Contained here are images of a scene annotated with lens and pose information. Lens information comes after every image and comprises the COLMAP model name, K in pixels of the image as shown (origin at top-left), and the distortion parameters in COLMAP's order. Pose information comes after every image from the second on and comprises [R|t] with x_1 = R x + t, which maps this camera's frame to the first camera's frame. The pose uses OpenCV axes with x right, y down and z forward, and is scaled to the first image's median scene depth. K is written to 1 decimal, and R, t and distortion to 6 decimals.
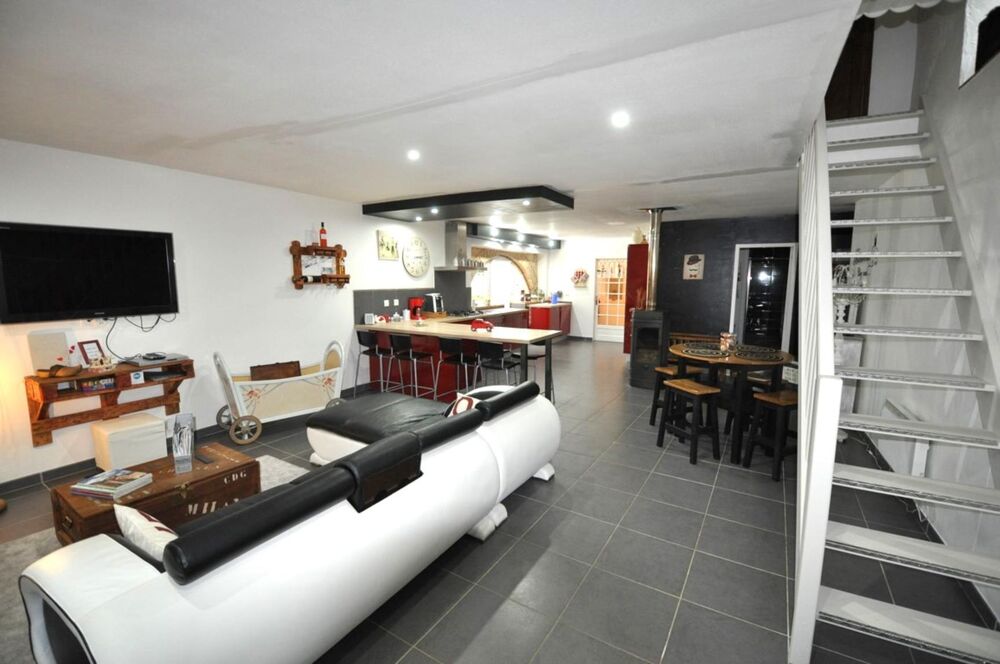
lens RADIAL K [[452.1, 0, 501.3], [0, 452.1, 334.2], [0, 0, 1]] dist [0.000125, 0.000044]
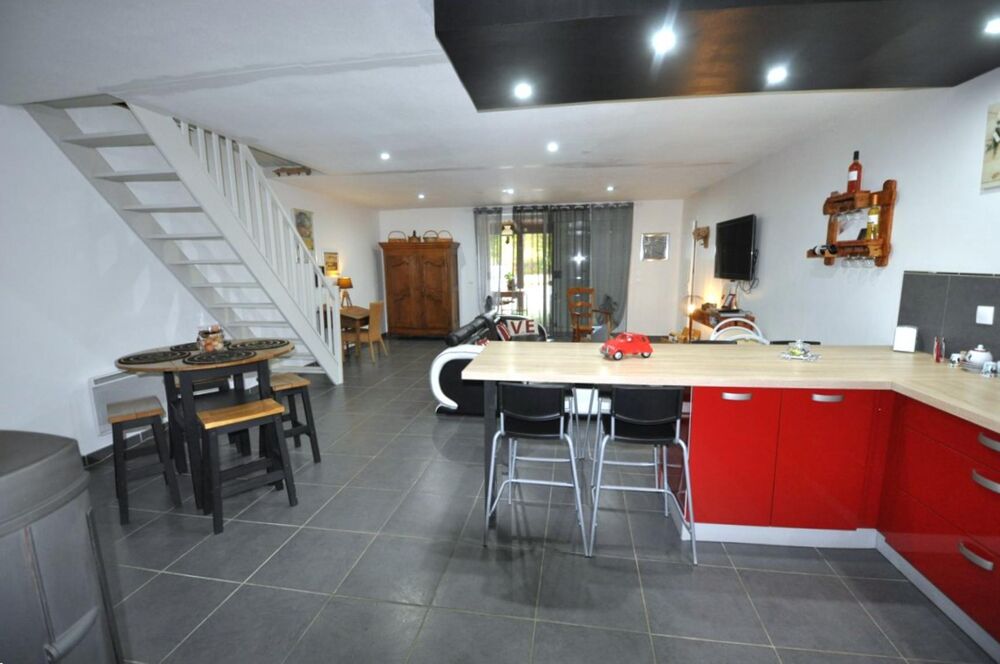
lens RADIAL K [[452.1, 0, 501.3], [0, 452.1, 333.7], [0, 0, 1]] dist [0.000125, 0.000044]
pose [[-0.928814, 0.065824, -0.364652, 0.247820], [-0.040465, 0.960192, 0.276394, -0.155157], [0.368329, 0.271474, -0.889177, 1.343417]]
